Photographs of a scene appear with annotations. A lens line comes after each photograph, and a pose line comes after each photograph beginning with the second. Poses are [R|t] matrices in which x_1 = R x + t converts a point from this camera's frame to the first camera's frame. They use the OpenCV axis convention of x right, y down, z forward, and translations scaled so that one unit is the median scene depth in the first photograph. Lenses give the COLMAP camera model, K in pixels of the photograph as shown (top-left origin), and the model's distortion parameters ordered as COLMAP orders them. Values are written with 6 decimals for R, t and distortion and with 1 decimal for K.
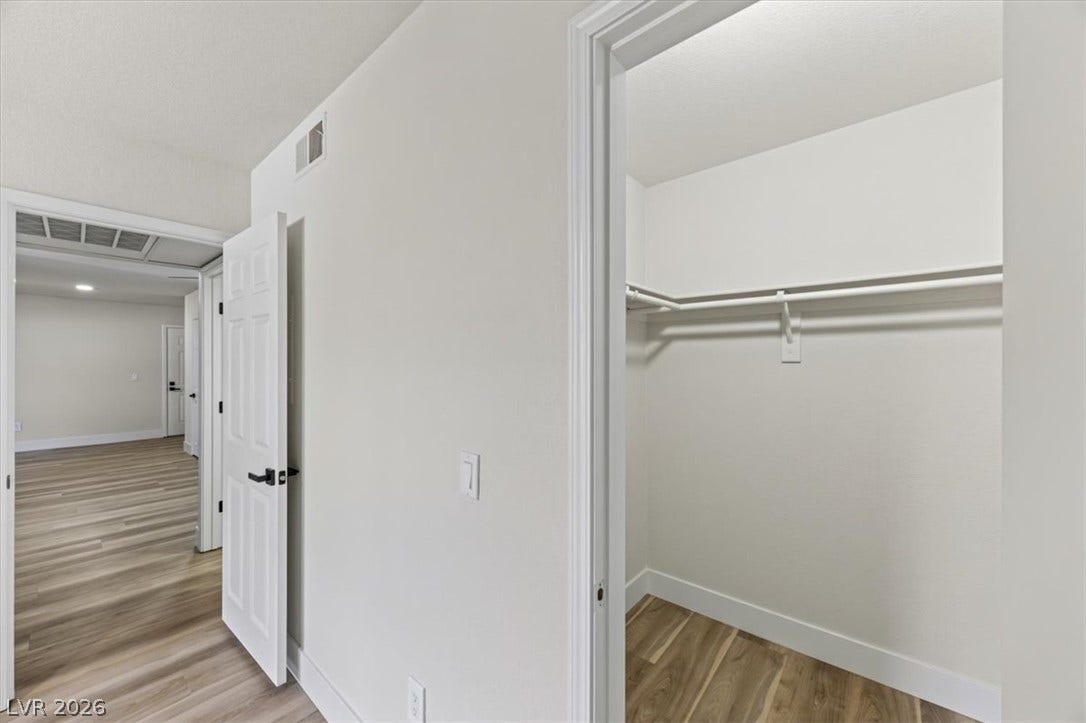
lens RADIAL K [[413.3, 0, 543.0], [0, 413.3, 361.5], [0, 0, 1]] dist [-0.000825, -0.000131]
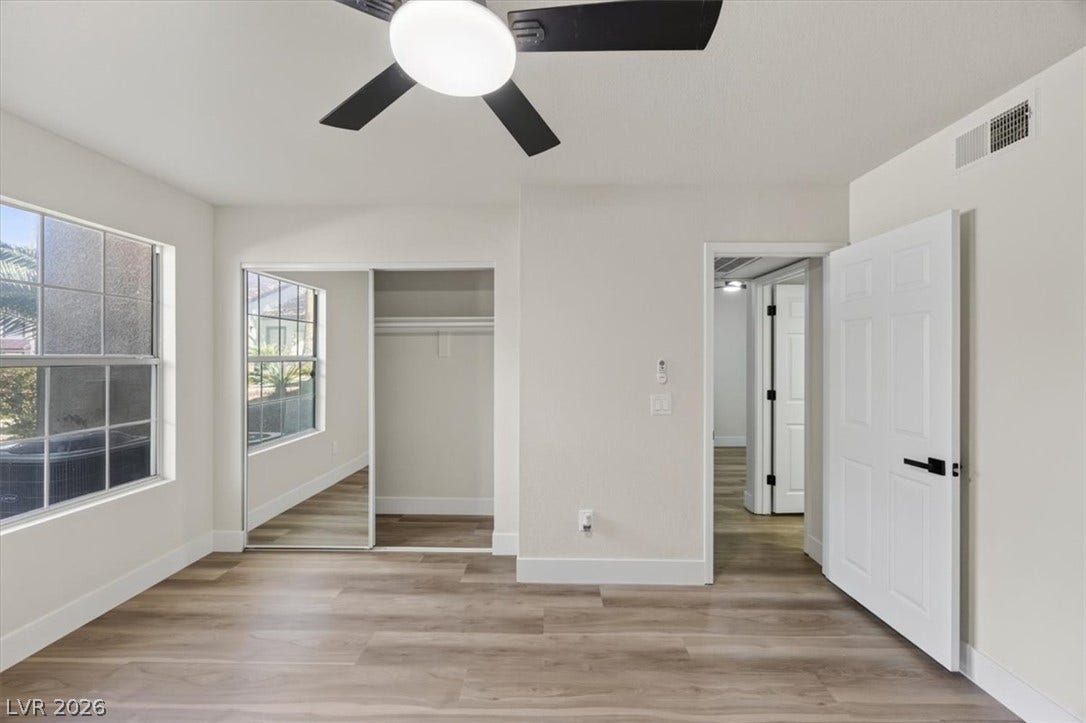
lens RADIAL K [[415.4, 0, 543.0], [0, 415.4, 358.1], [0, 0, 1]] dist [-0.000086, -0.000021]
pose [[0.633862, 0.002296, -0.773443, -0.364902], [0.001777, 0.999989, 0.004425, 0.000053], [0.773444, -0.004179, 0.633851, -0.324933]]
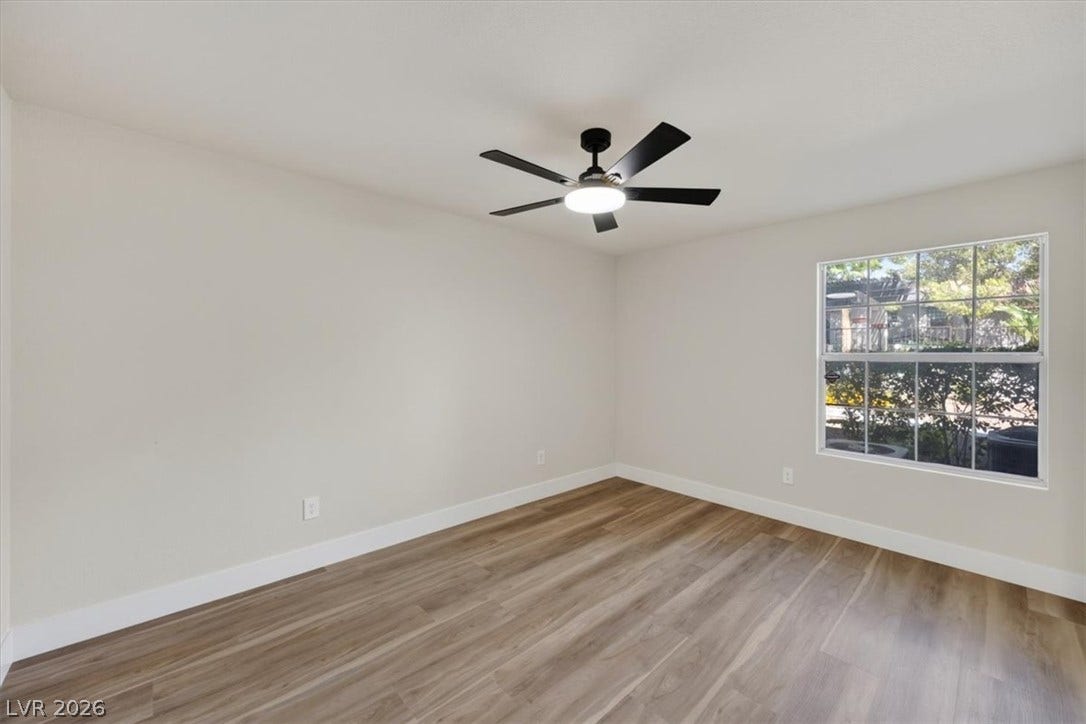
lens RADIAL K [[413.3, 0, 543.0], [0, 413.3, 362.0], [0, 0, 1]] dist [-0.000825, -0.000131]
pose [[-0.992933, -0.006896, 0.118472, -0.766518], [-0.005632, 0.999924, 0.011000, 0.017416], [-0.118539, 0.010255, -0.992896, 0.773807]]
